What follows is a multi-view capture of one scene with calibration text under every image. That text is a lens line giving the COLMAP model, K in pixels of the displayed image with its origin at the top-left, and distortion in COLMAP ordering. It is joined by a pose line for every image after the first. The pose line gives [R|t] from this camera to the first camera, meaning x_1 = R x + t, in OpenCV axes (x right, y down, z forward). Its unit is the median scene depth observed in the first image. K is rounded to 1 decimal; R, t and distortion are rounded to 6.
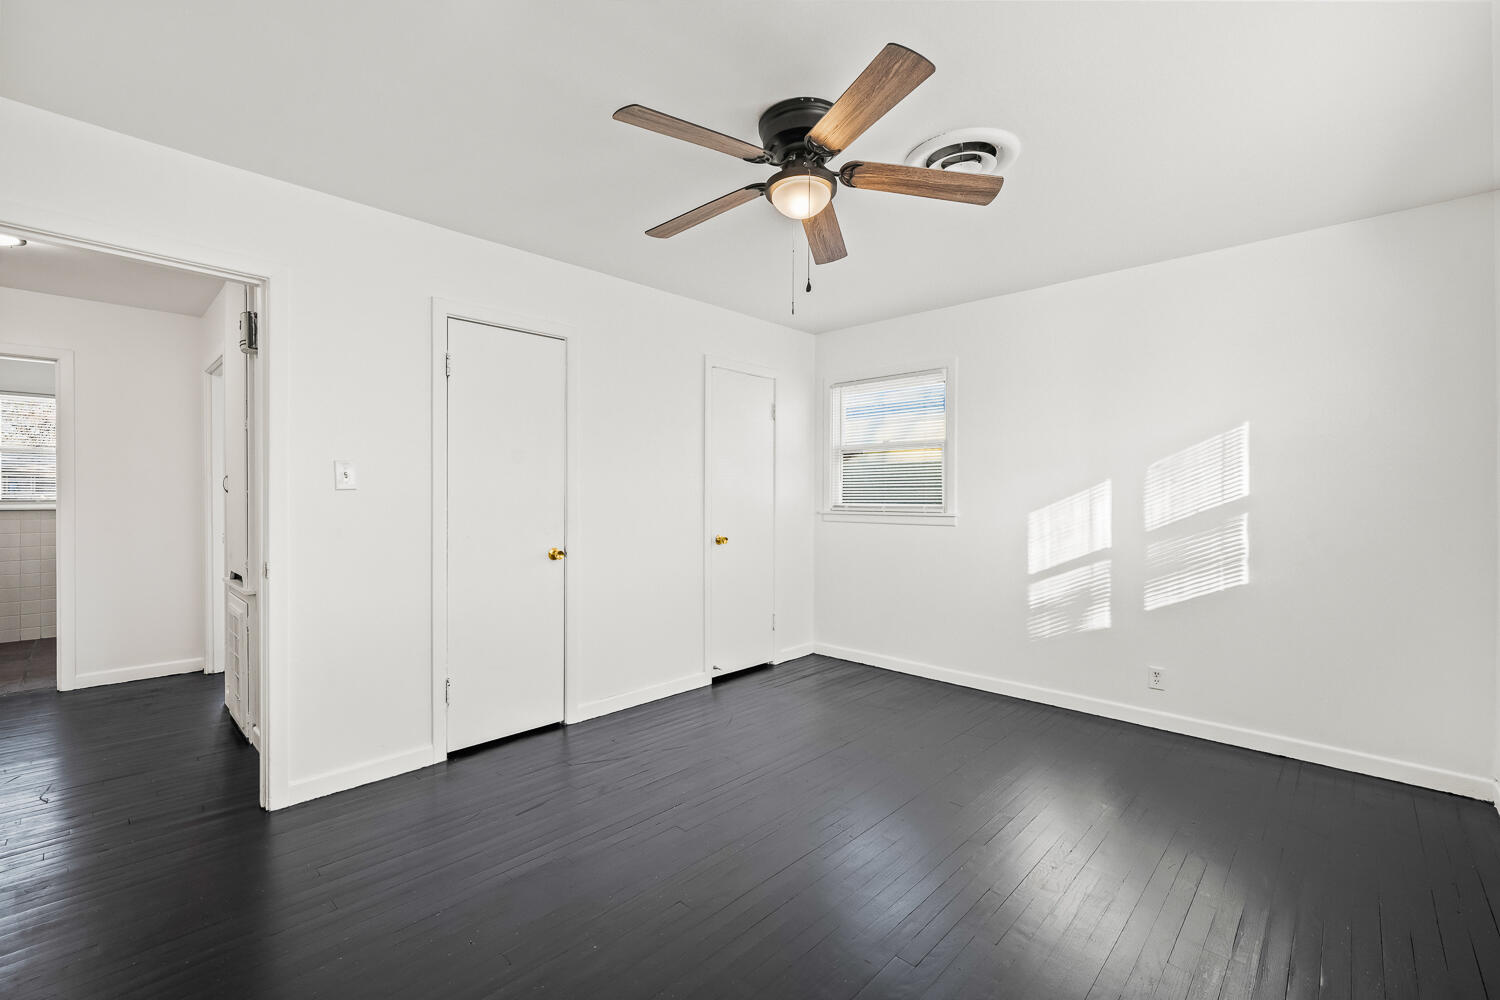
lens RADIAL K [[651.0, 0, 739.5], [0, 651.0, 487.5], [0, 0, 1]] dist [0.014625, -0.000242]
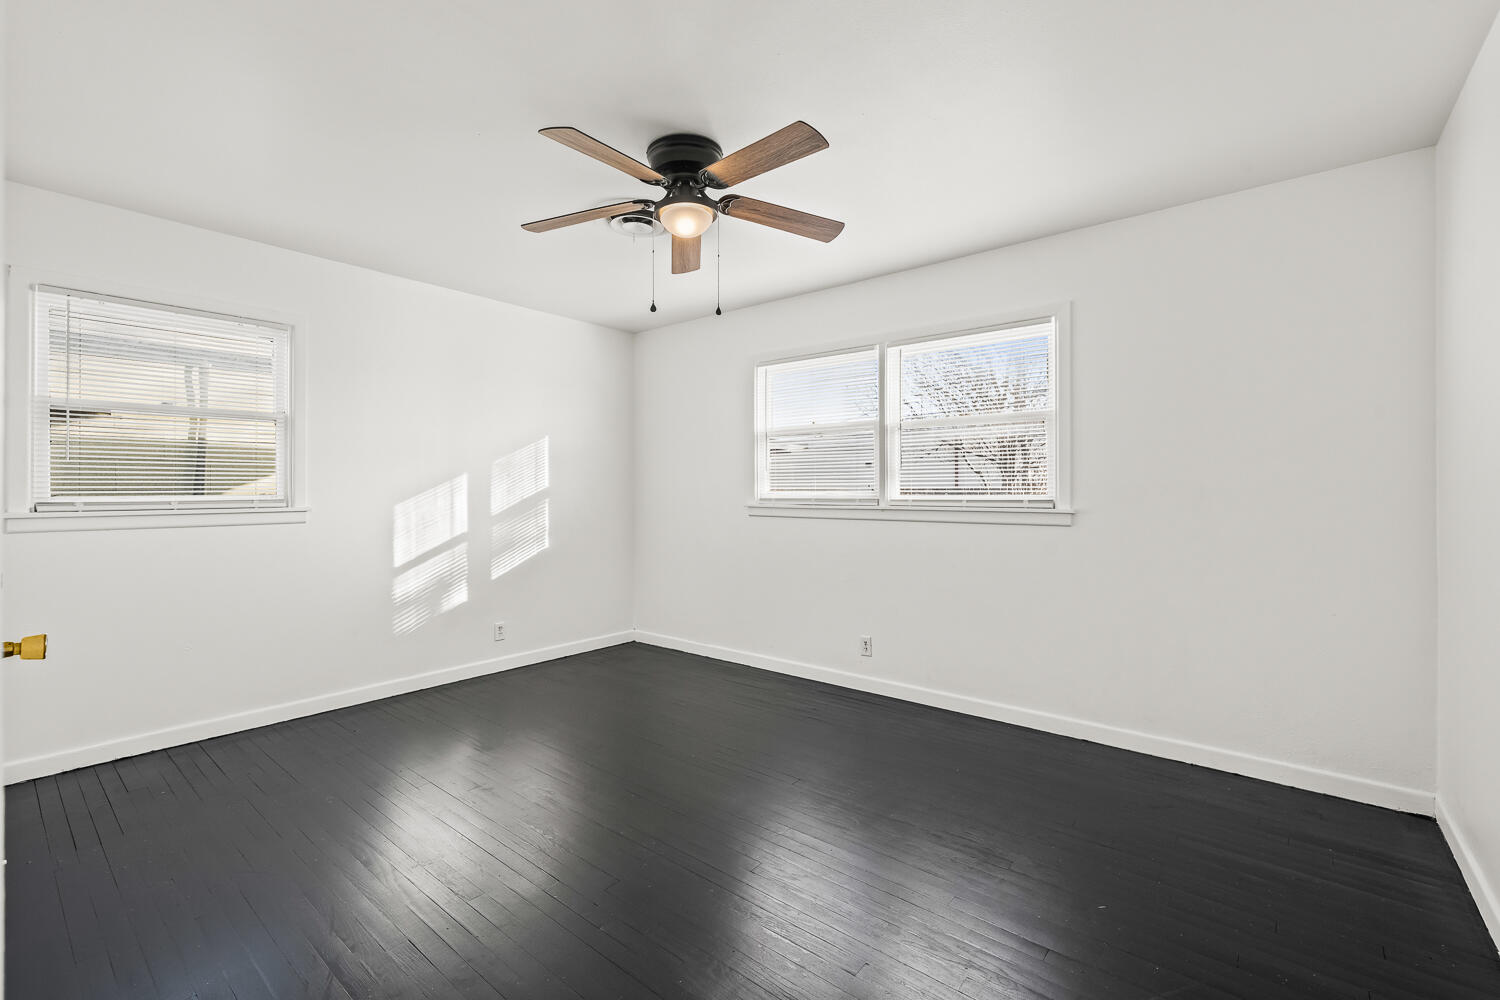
lens RADIAL K [[651.0, 0, 749.8], [0, 651.0, 494.8], [0, 0, 1]] dist [0.014625, -0.000242]
pose [[-0.074068, -0.005474, 0.997238, -0.604047], [-0.010597, 0.999933, 0.004702, 0.015288], [-0.997197, -0.010219, -0.074121, 0.576994]]
